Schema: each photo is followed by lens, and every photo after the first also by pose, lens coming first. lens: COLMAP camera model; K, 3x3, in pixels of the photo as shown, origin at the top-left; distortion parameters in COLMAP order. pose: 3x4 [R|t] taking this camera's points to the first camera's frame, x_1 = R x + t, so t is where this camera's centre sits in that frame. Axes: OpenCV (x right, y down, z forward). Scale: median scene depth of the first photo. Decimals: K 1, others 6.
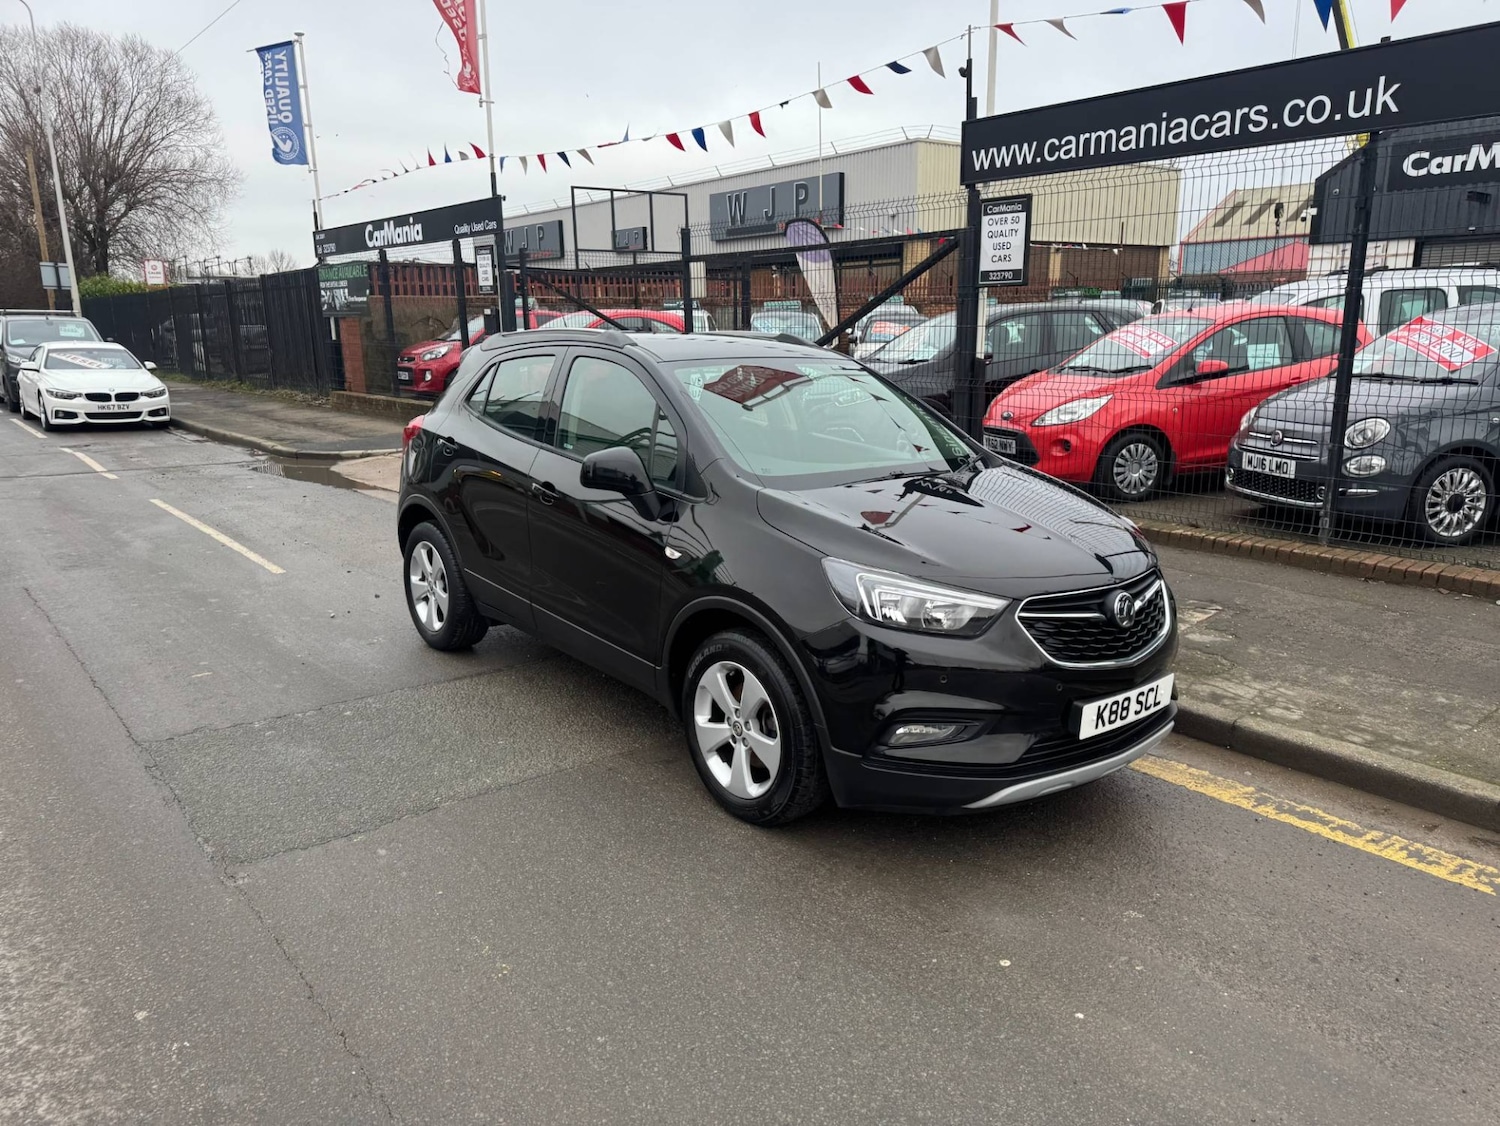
lens RADIAL K [[1049.7, 0, 755.7], [0, 1049.7, 568.2], [0, 0, 1]] dist [0.030420, -0.031952]
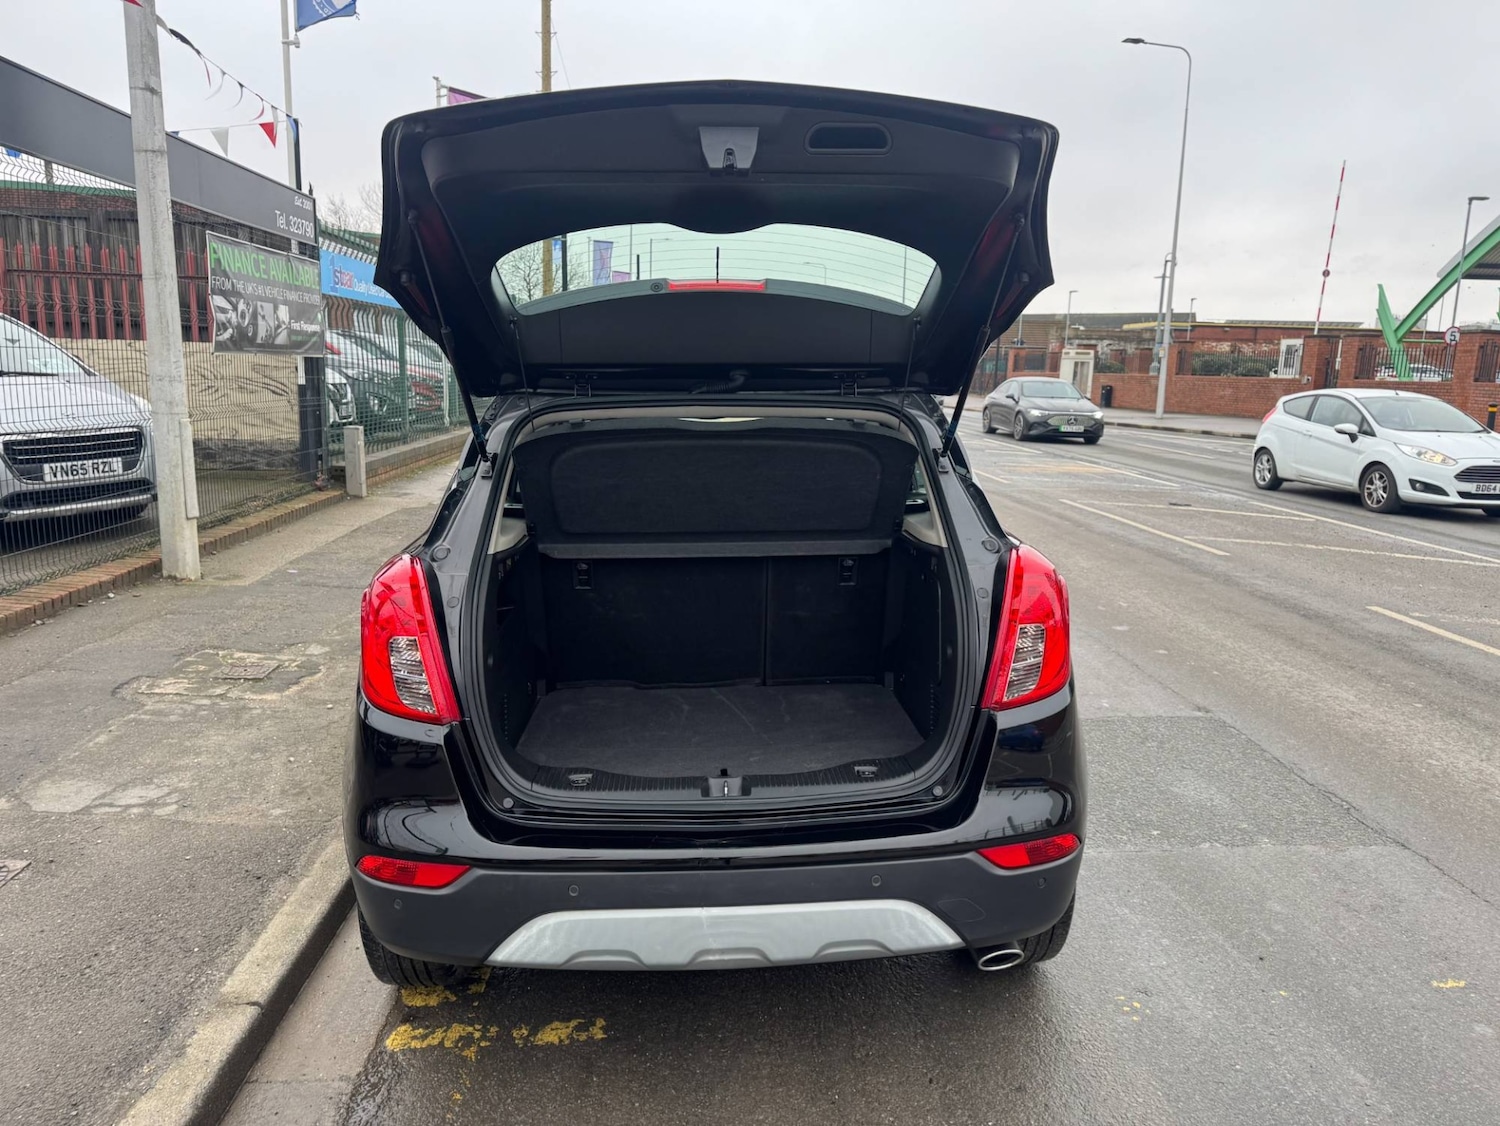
lens RADIAL K [[1051.0, 0, 750.0], [0, 1051.0, 564.0], [0, 0, 1]] dist [0.031617, -0.031376]
pose [[-0.802342, -0.114352, 0.585807, -0.422933], [0.126712, 0.926469, 0.354399, -0.267735], [-0.583259, 0.358578, -0.728856, 1.218334]]
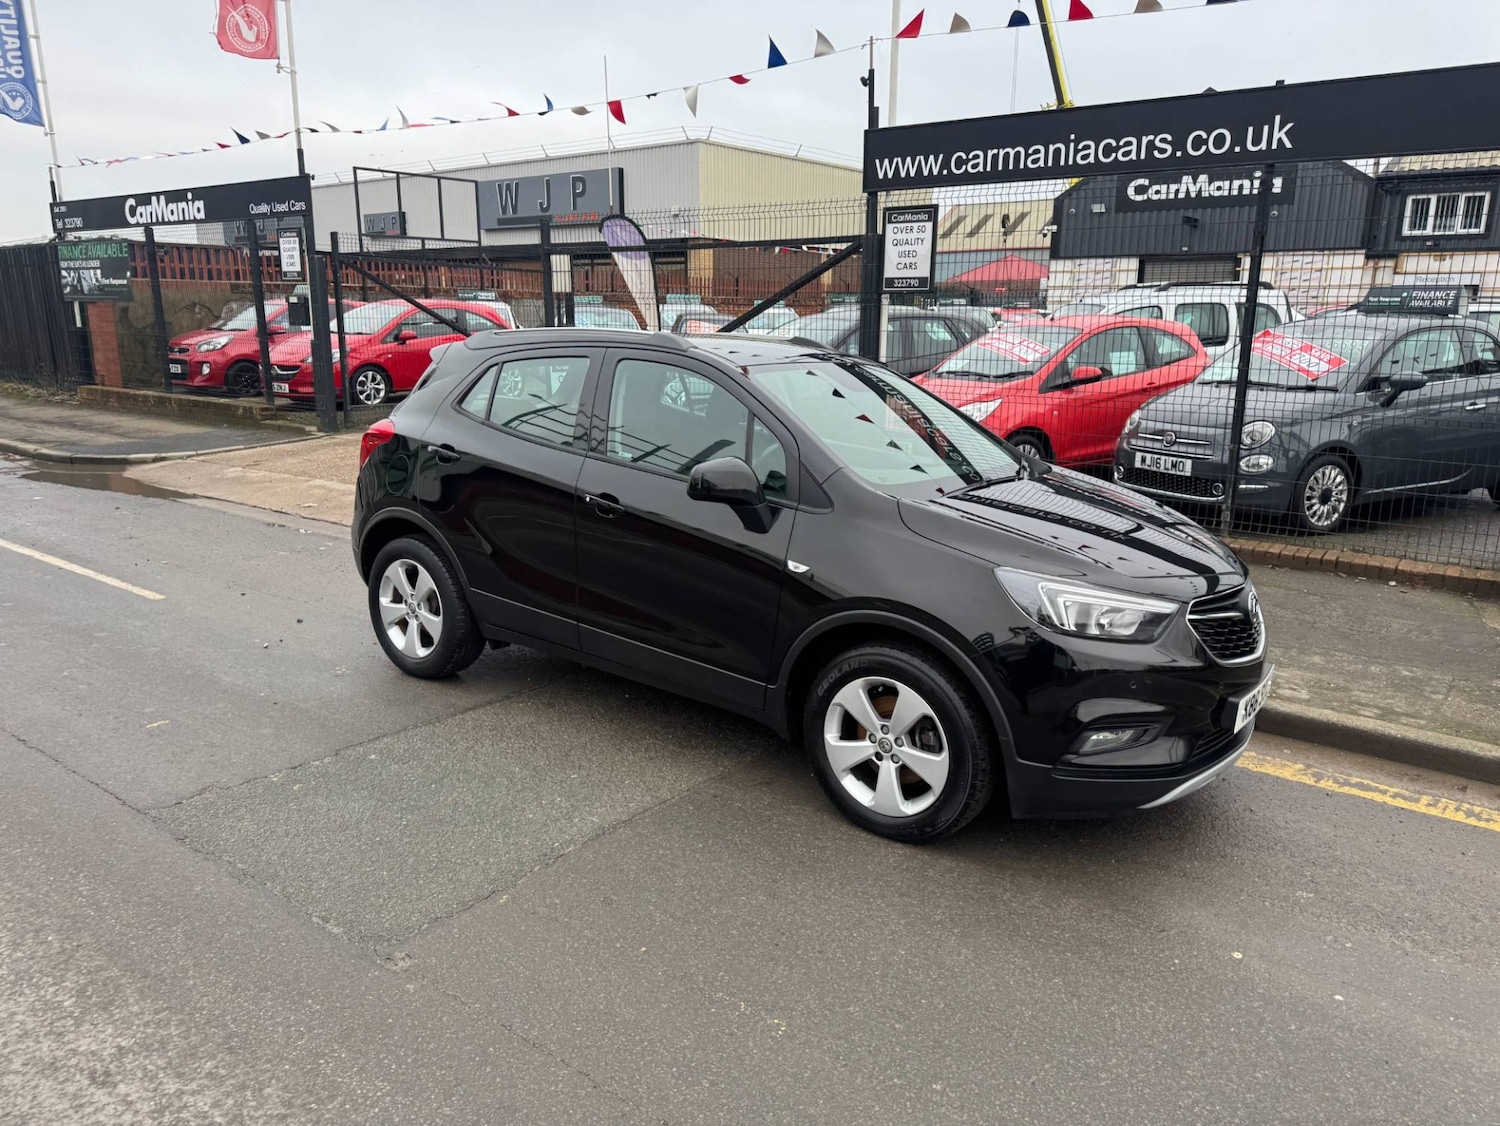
lens RADIAL K [[1049.7, 0, 752.2], [0, 1049.7, 560.7], [0, 0, 1]] dist [0.030420, -0.031952]
pose [[0.971943, -0.031373, 0.233113, -0.201000], [0.032159, 0.999483, 0.000429, -0.012751], [-0.233006, 0.007080, 0.972450, 0.043867]]
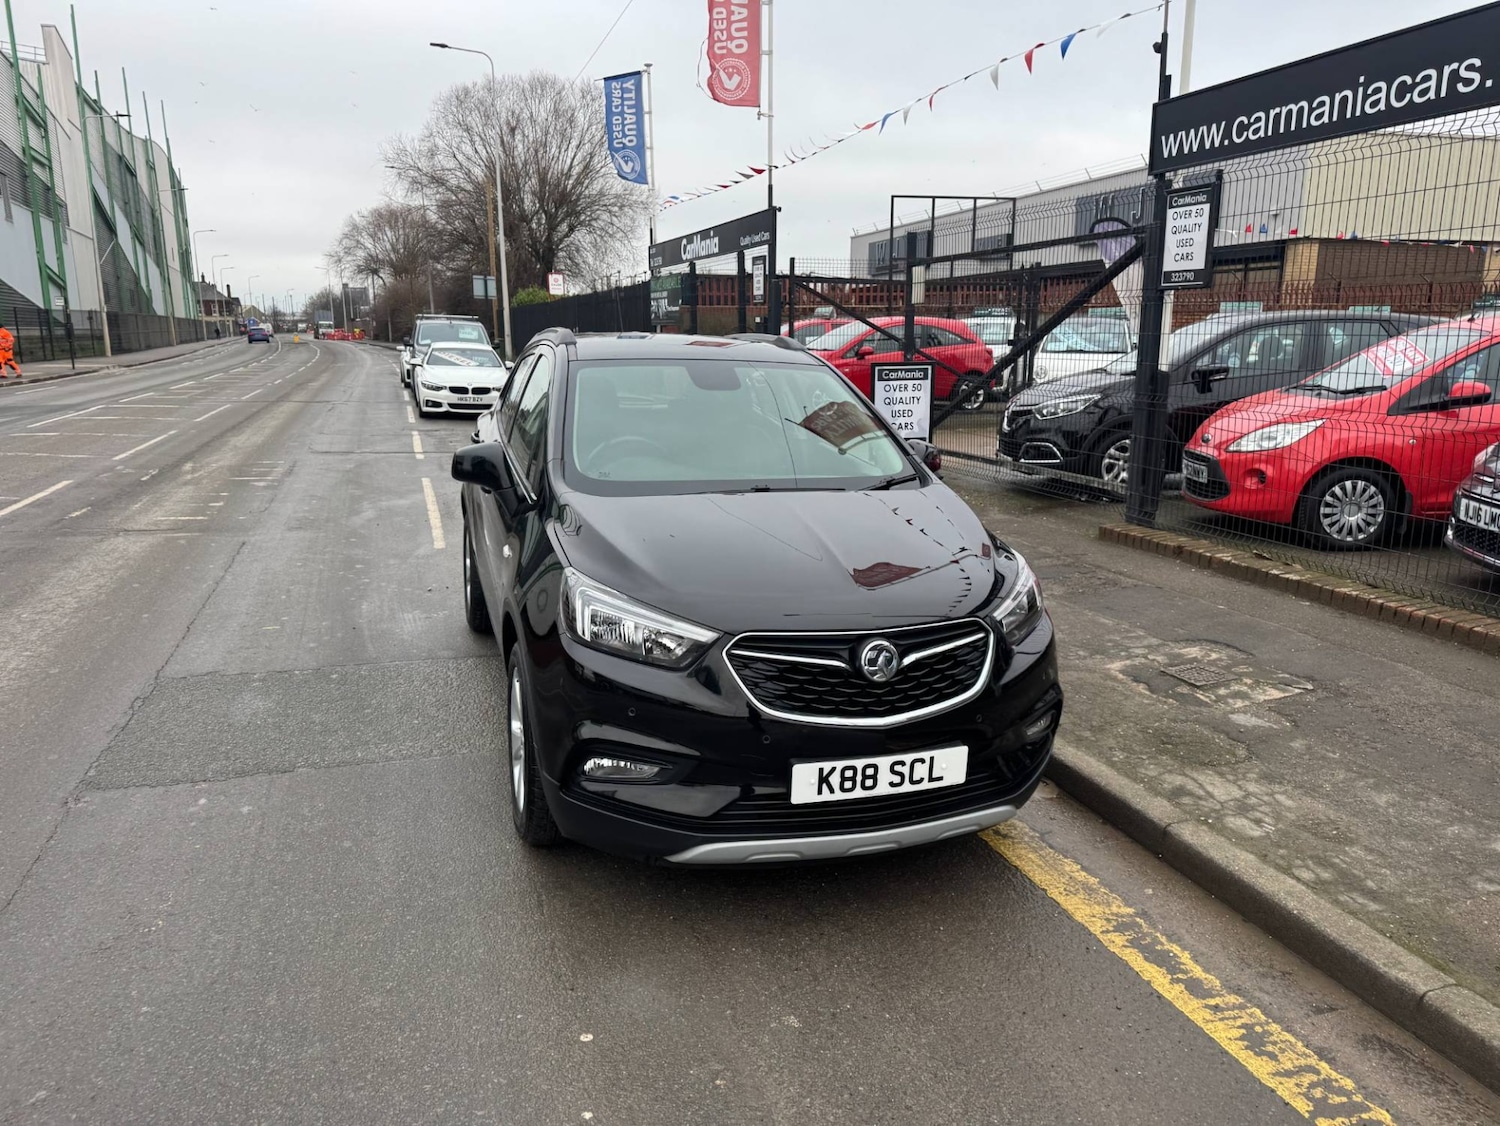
lens RADIAL K [[1051.0, 0, 754.1], [0, 1051.0, 552.7], [0, 0, 1]] dist [0.031617, -0.031376]
pose [[0.931954, 0.085379, -0.352379, 0.284904], [-0.093493, 0.995602, -0.006039, -0.017234], [0.350314, 0.038573, 0.935838, 0.089015]]
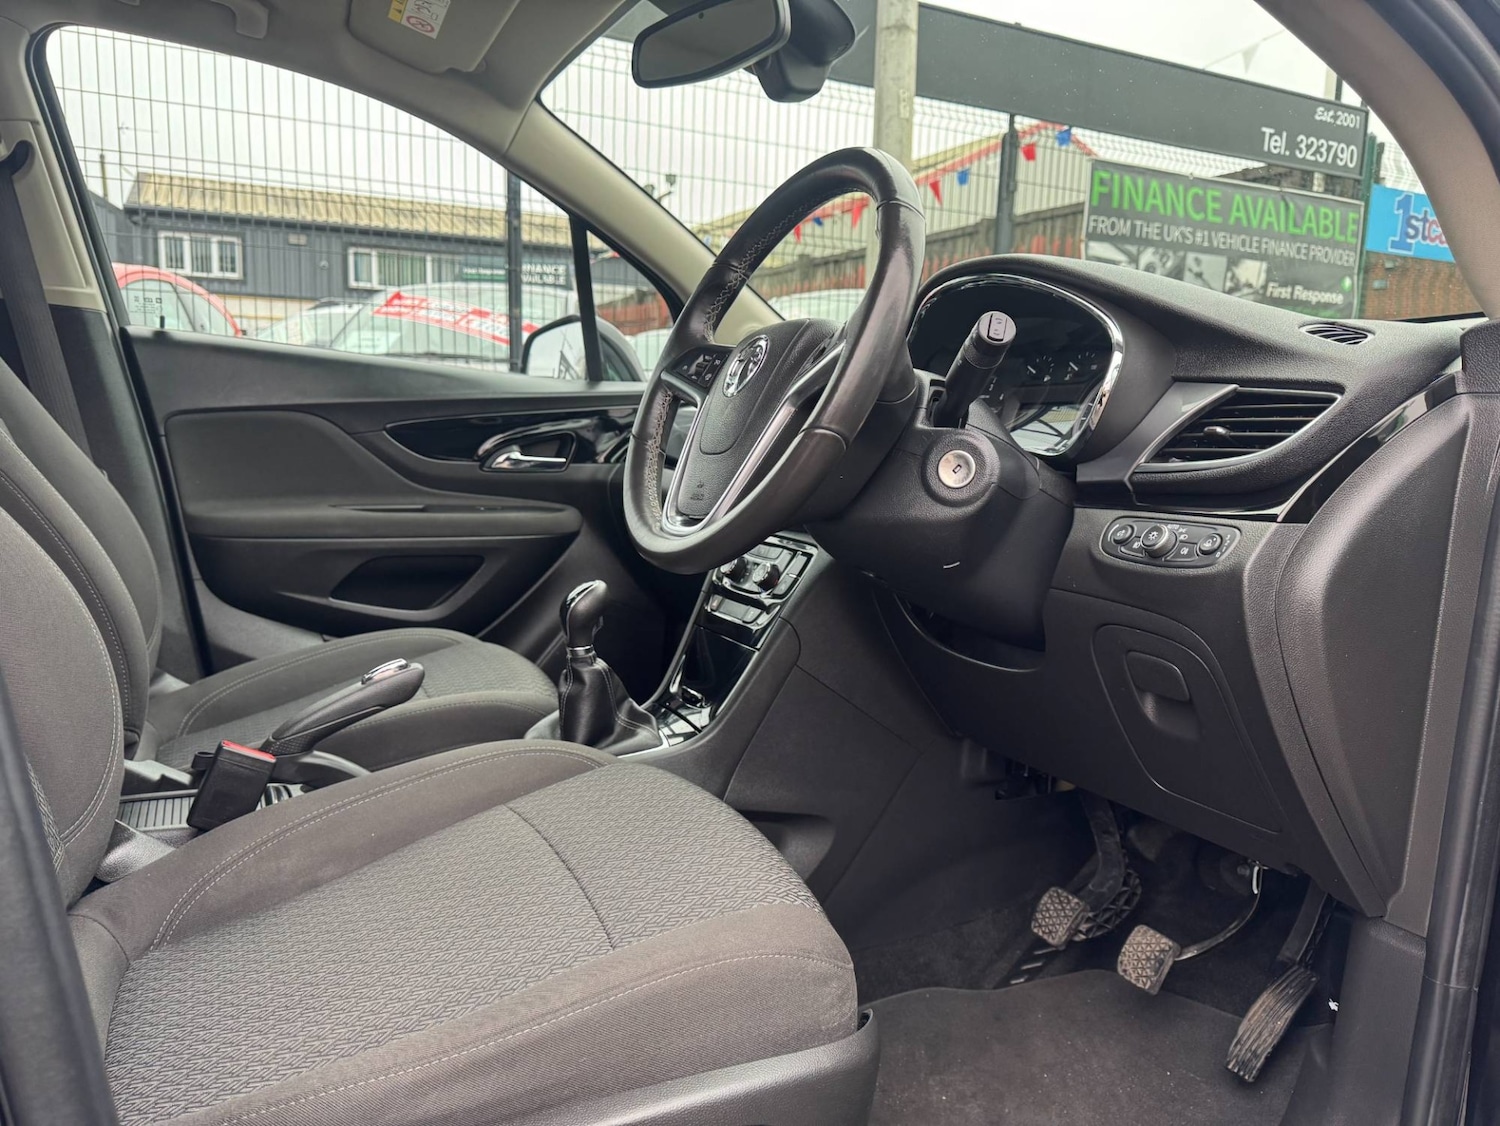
lens RADIAL K [[1051.0, 0, 761.4], [0, 1051.0, 529.5], [0, 0, 1]] dist [0.031617, -0.031376]
pose [[0.214122, -0.098381, 0.971840, -0.130313], [0.198526, 0.978533, 0.055318, -0.057938], [-0.956420, 0.181091, 0.229057, 0.666782]]
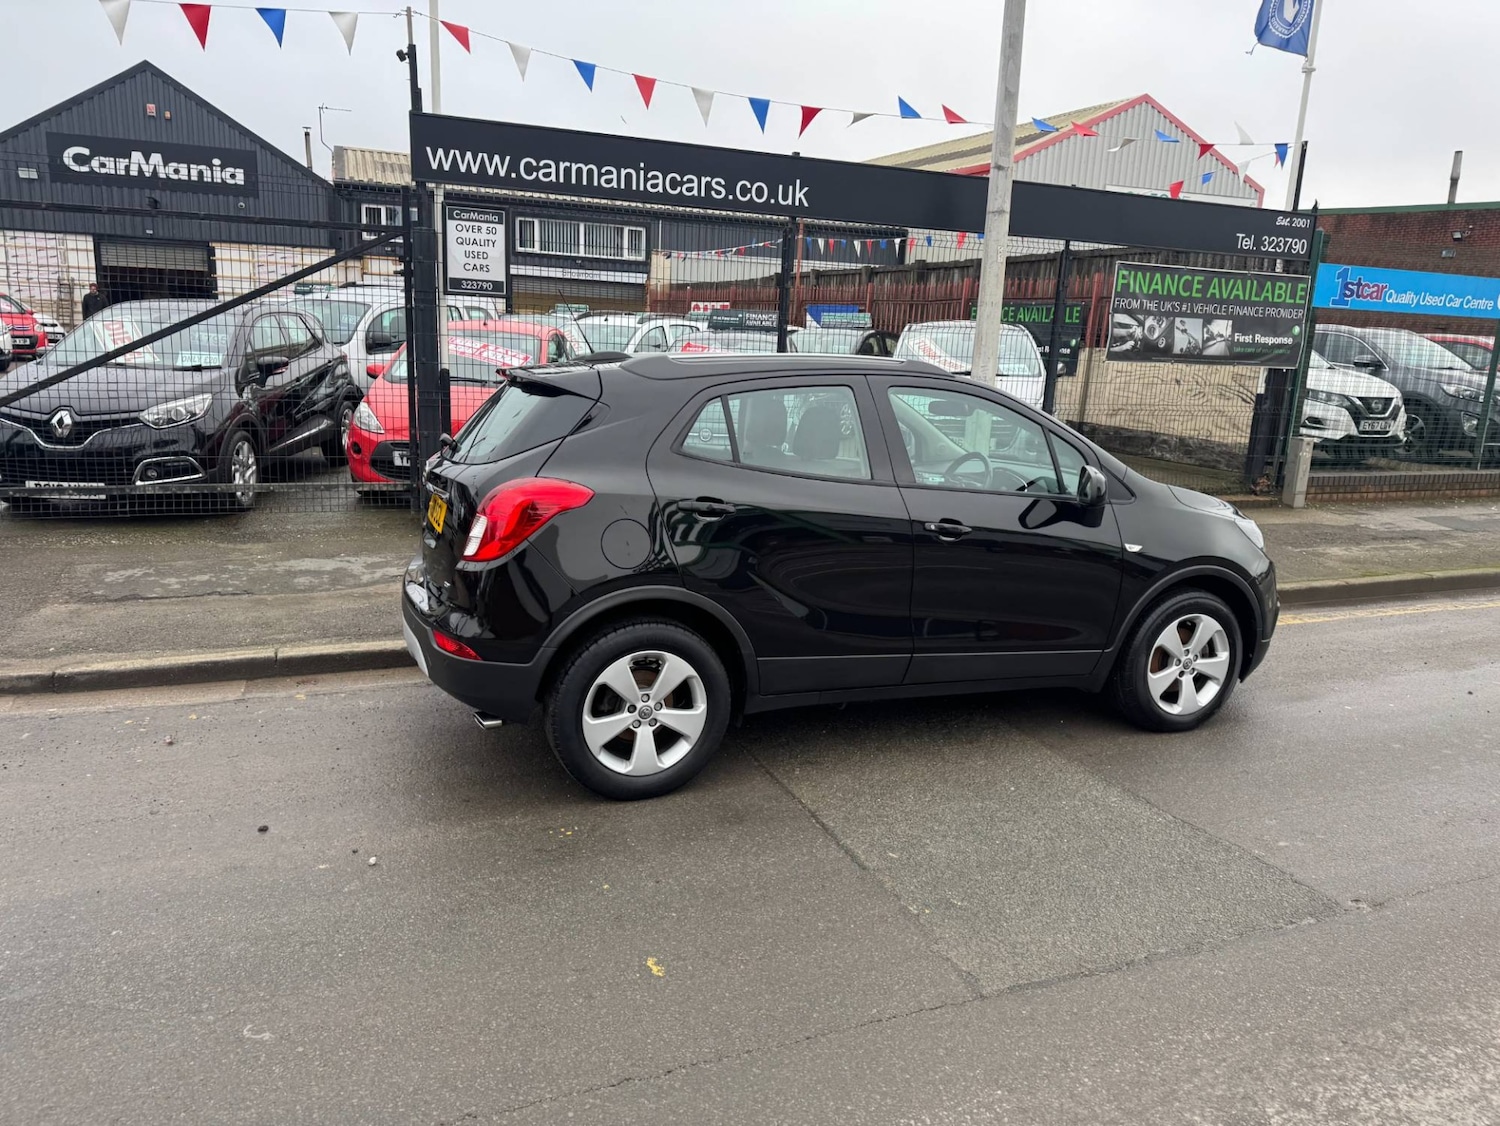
lens RADIAL K [[1051.0, 0, 757.1], [0, 1051.0, 556.2], [0, 0, 1]] dist [0.031617, -0.031376]
pose [[0.298439, -0.173261, 0.938571, -0.793345], [0.176119, 0.976494, 0.124261, -0.136274], [-0.938039, 0.128216, 0.321938, 0.592393]]
